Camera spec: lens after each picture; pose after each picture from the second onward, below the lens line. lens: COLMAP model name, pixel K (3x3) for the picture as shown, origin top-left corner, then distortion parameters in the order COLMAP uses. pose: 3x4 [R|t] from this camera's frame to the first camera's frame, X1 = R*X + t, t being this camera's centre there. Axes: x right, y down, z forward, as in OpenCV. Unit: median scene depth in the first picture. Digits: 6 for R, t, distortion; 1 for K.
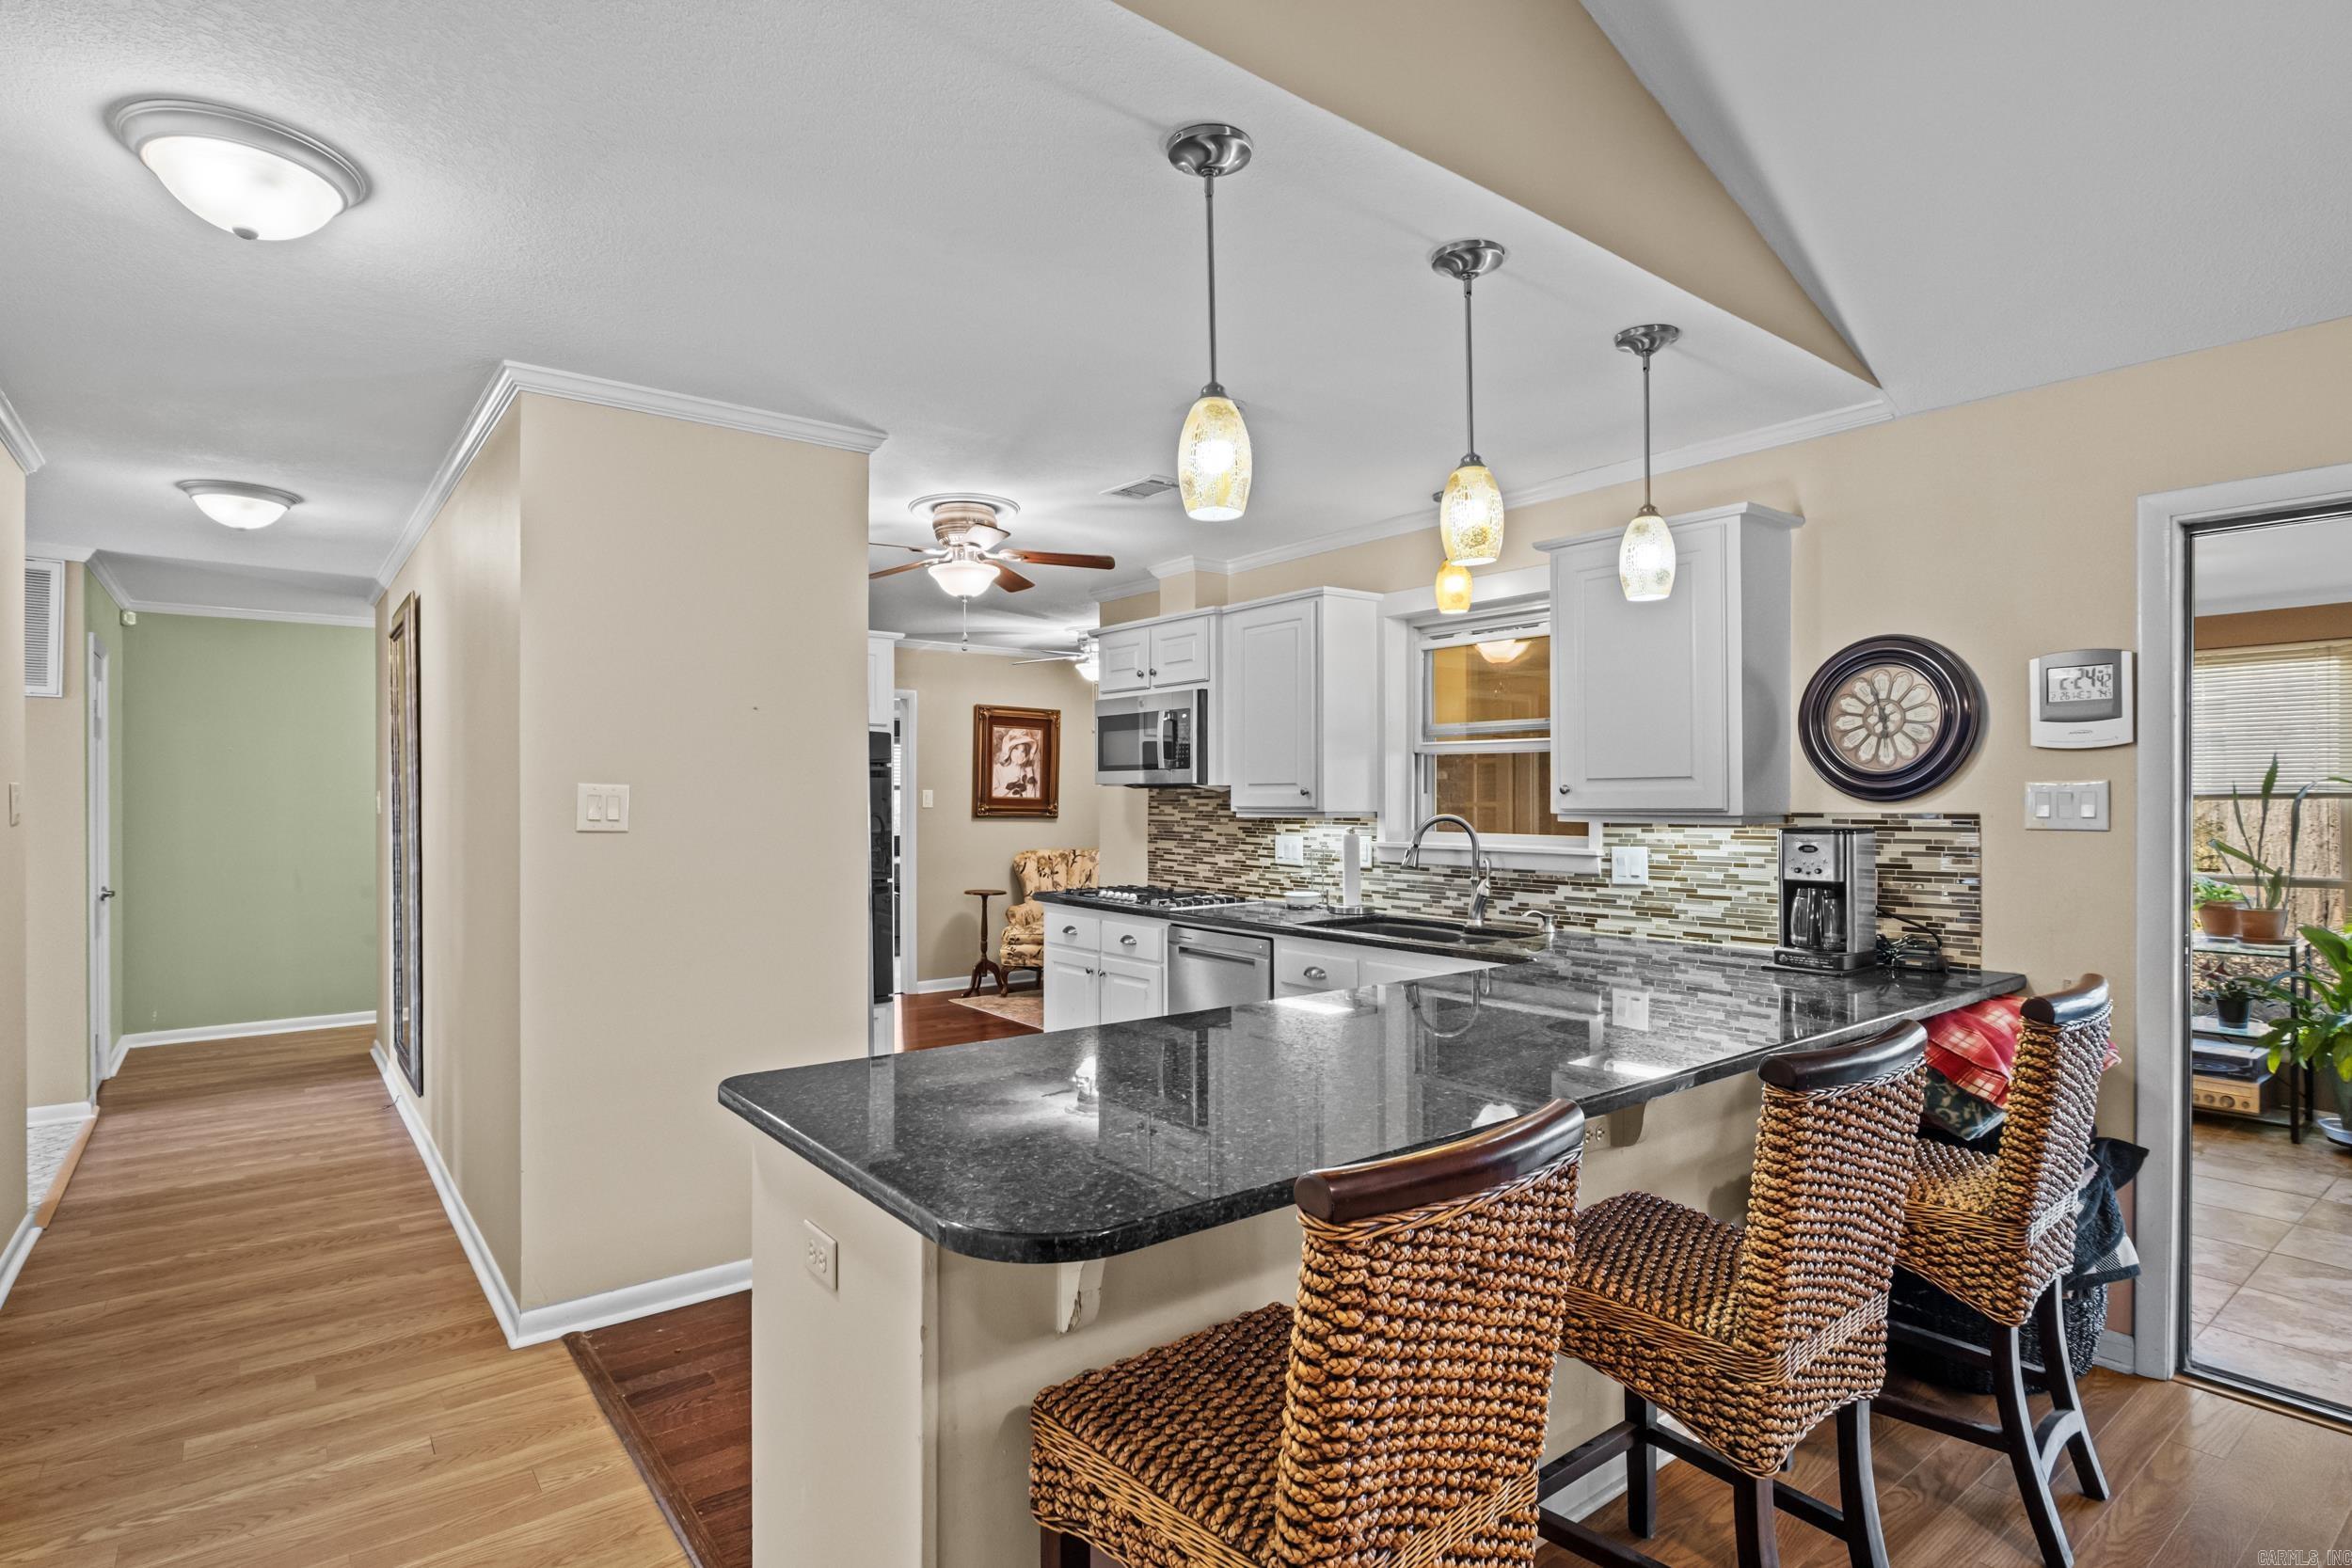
lens RADIAL K [[1178.7, 0, 1178.6], [0, 1178.7, 792.2], [0, 0, 1]] dist [-0.018046, 0.006138]
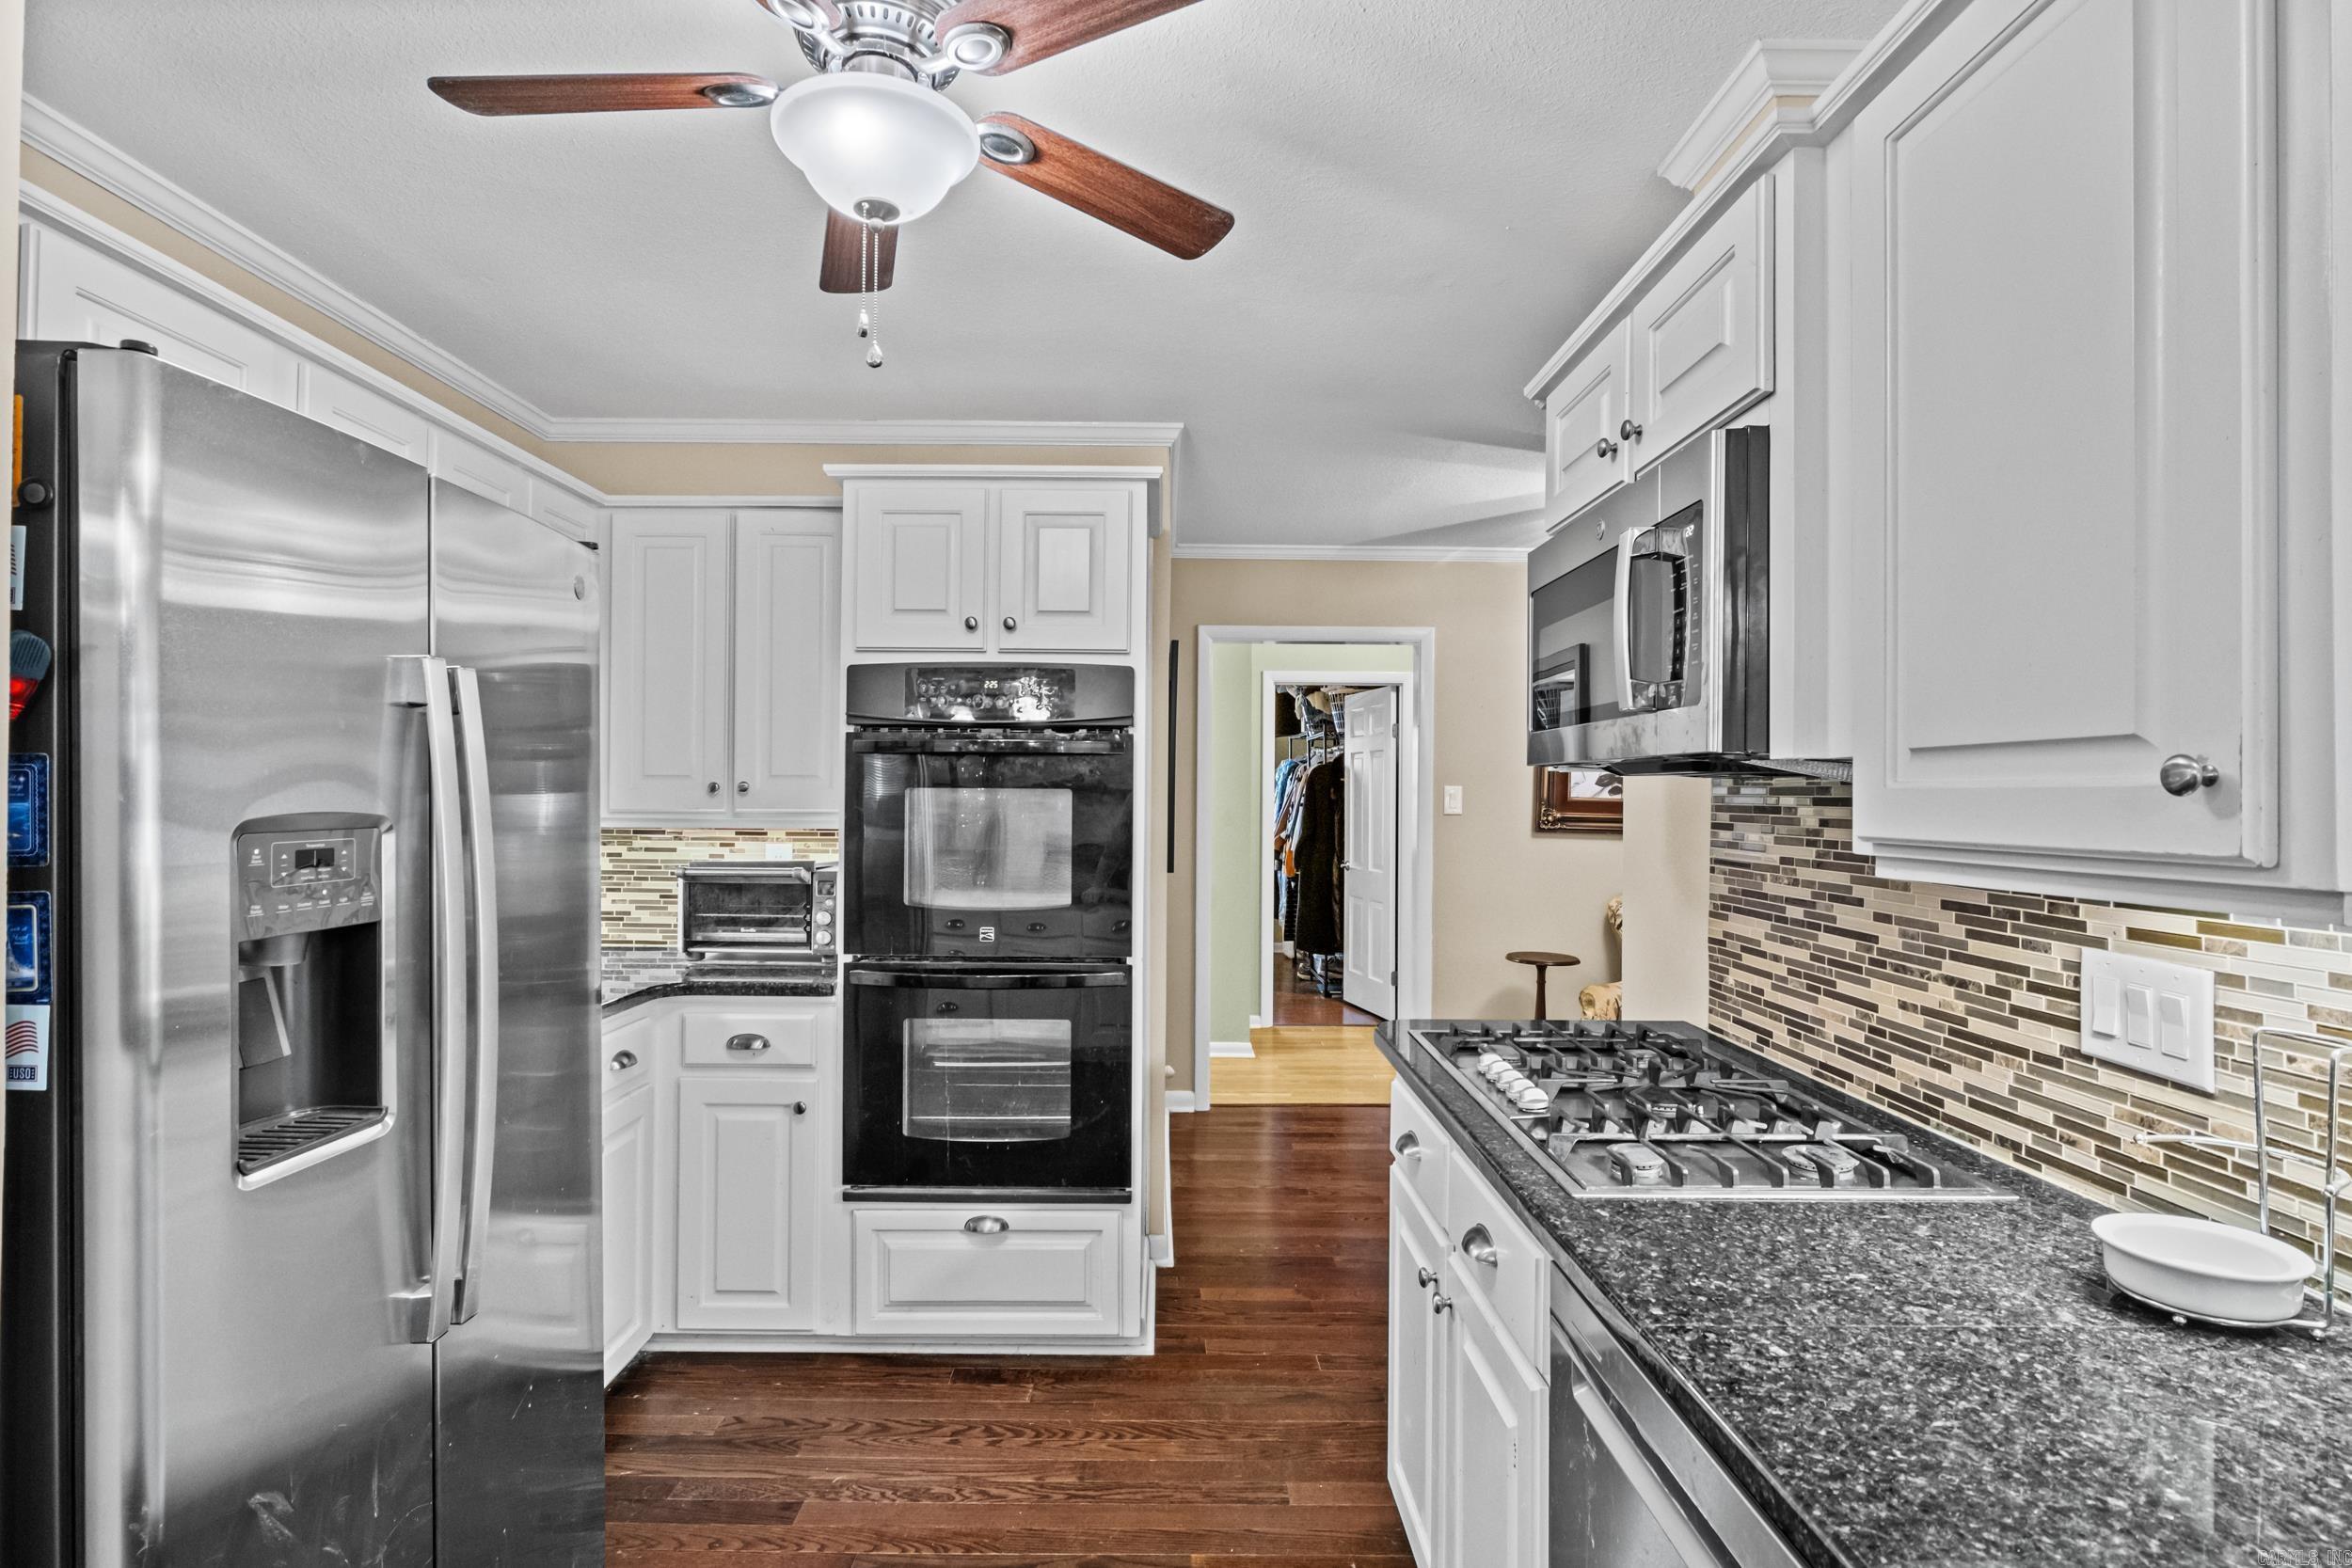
lens RADIAL K [[1178.7, 0, 1115.0], [0, 1178.7, 782.5], [0, 0, 1]] dist [-0.018046, 0.006138]
pose [[0.758750, 0.004049, -0.651369, 0.115852], [-0.009883, 0.999937, -0.005297, 0.003997], [0.651307, 0.010457, 0.758742, 0.867558]]
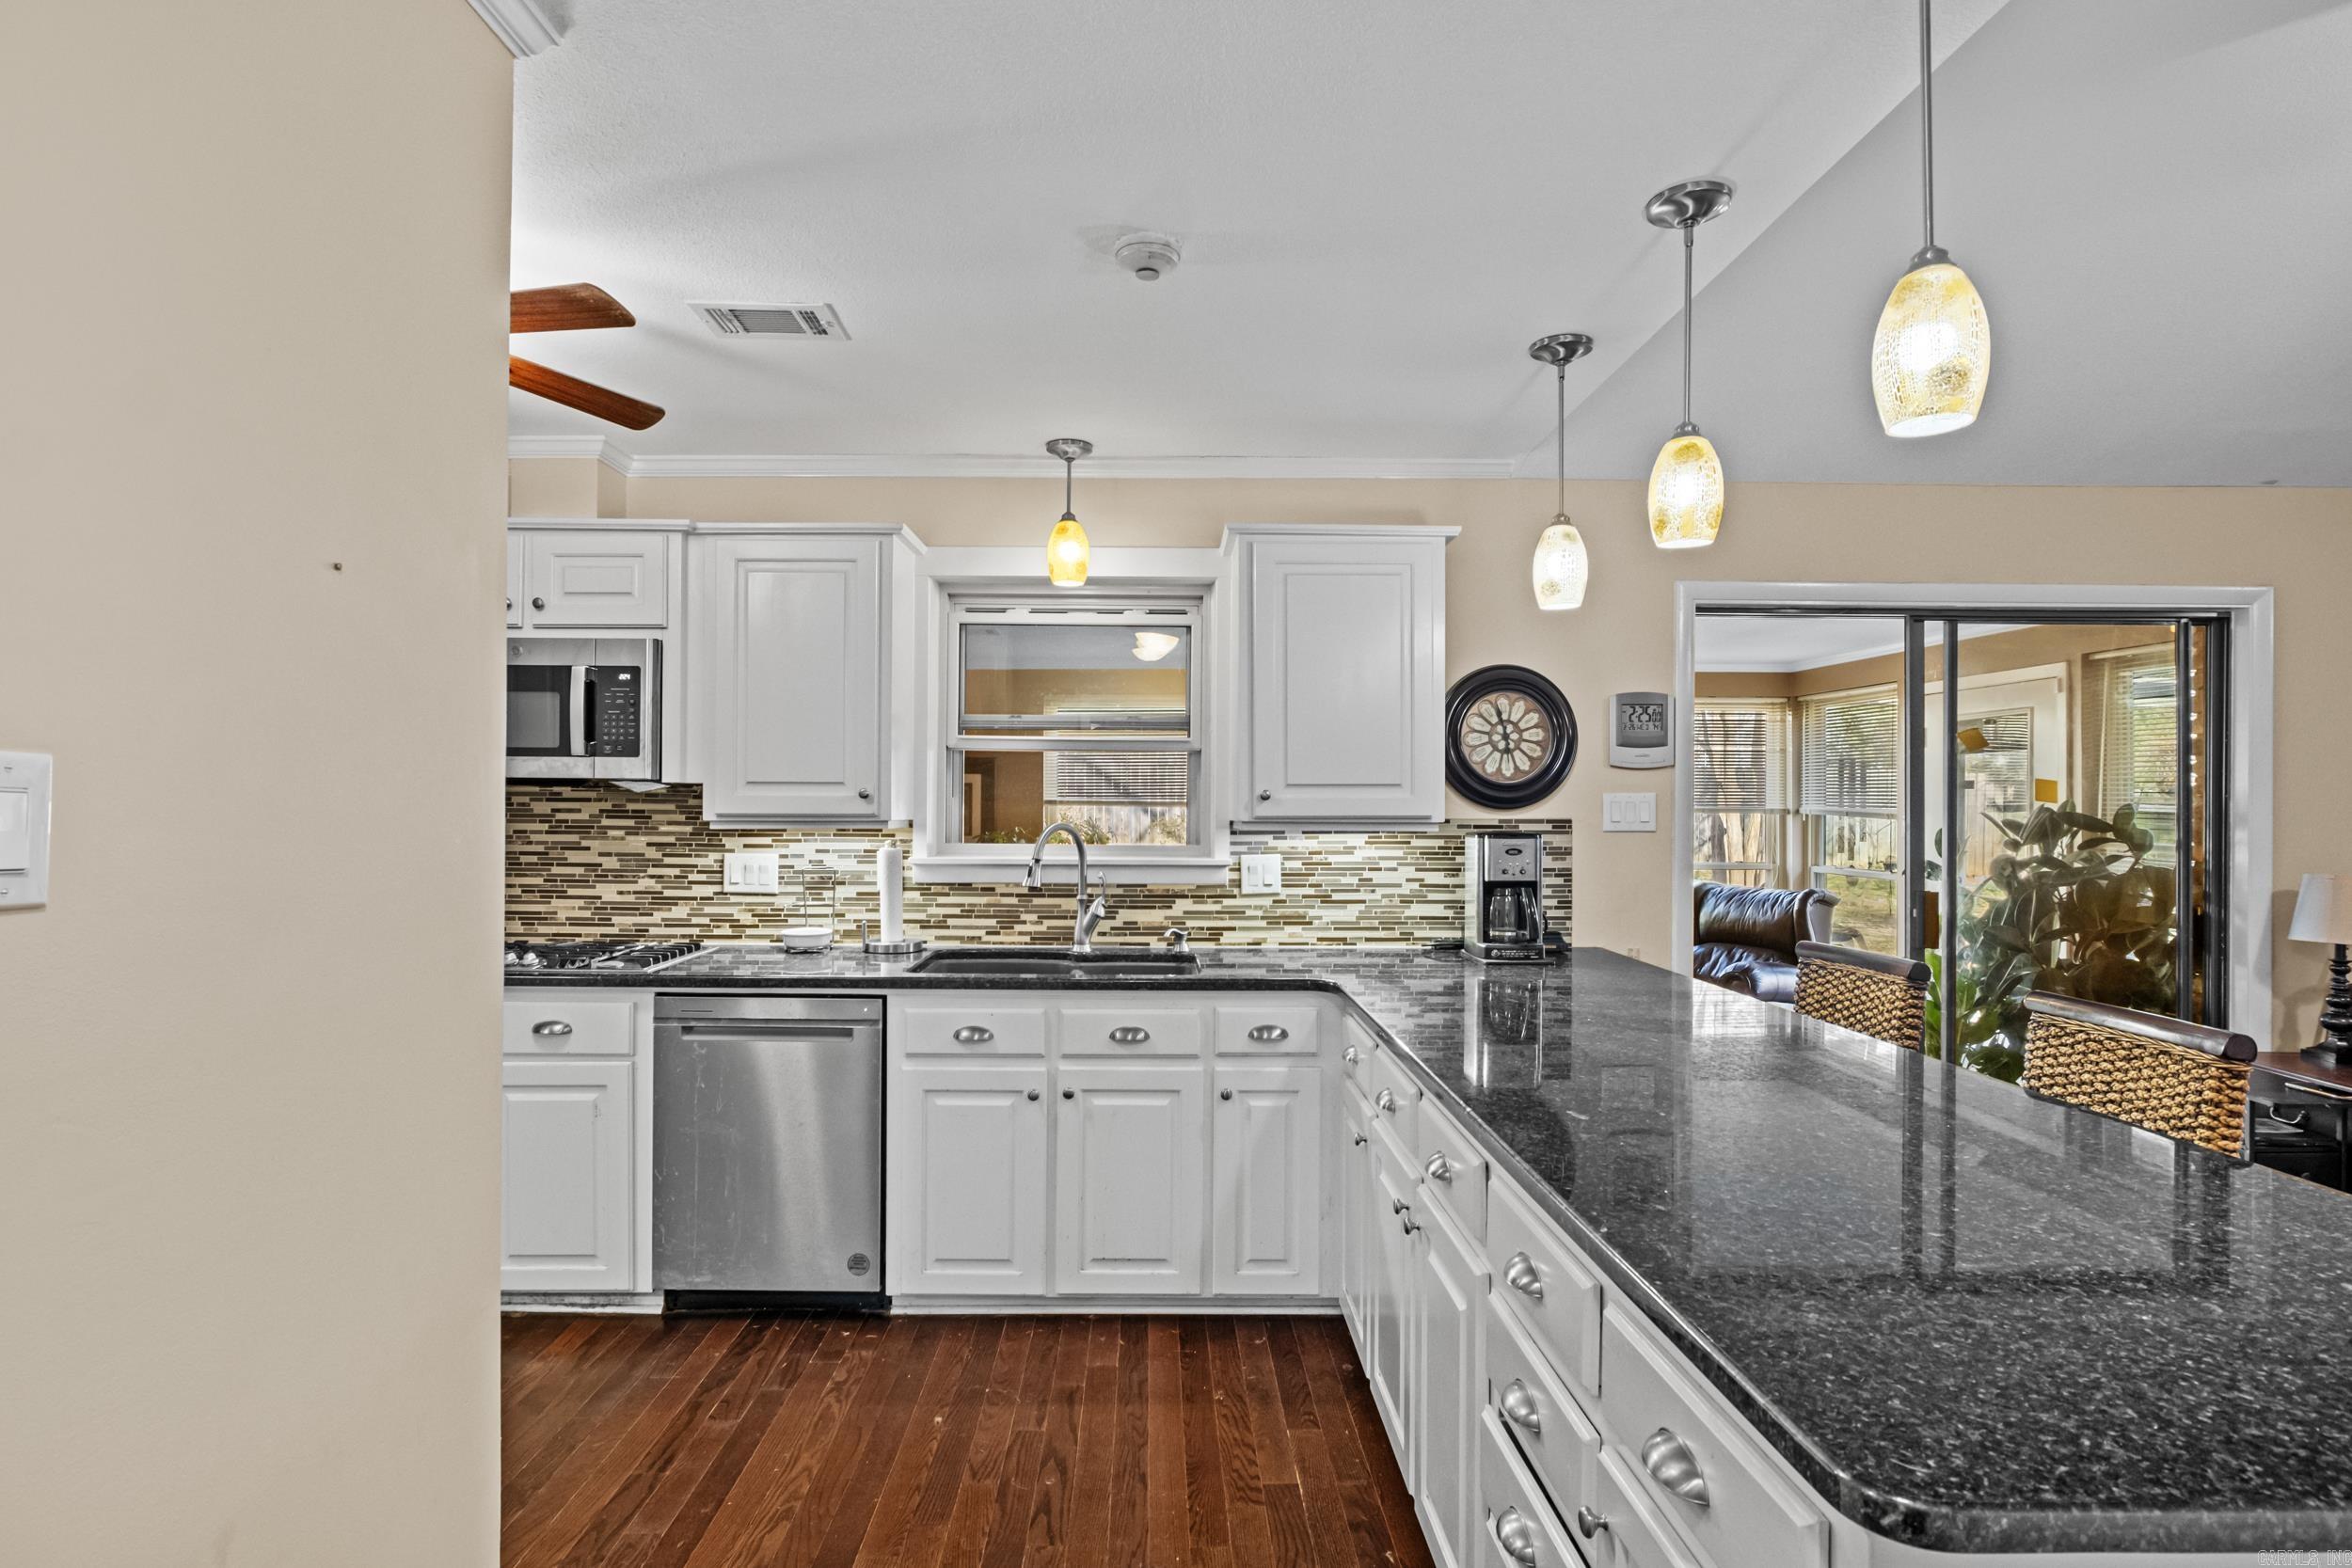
lens RADIAL K [[1178.7, 0, 1169.4], [0, 1178.7, 794.5], [0, 0, 1]] dist [-0.018046, 0.006138]
pose [[0.609895, 0.011721, 0.792395, -0.423688], [-0.009450, 0.999927, -0.007518, 0.004649], [-0.792426, -0.002903, 0.609962, 0.457224]]
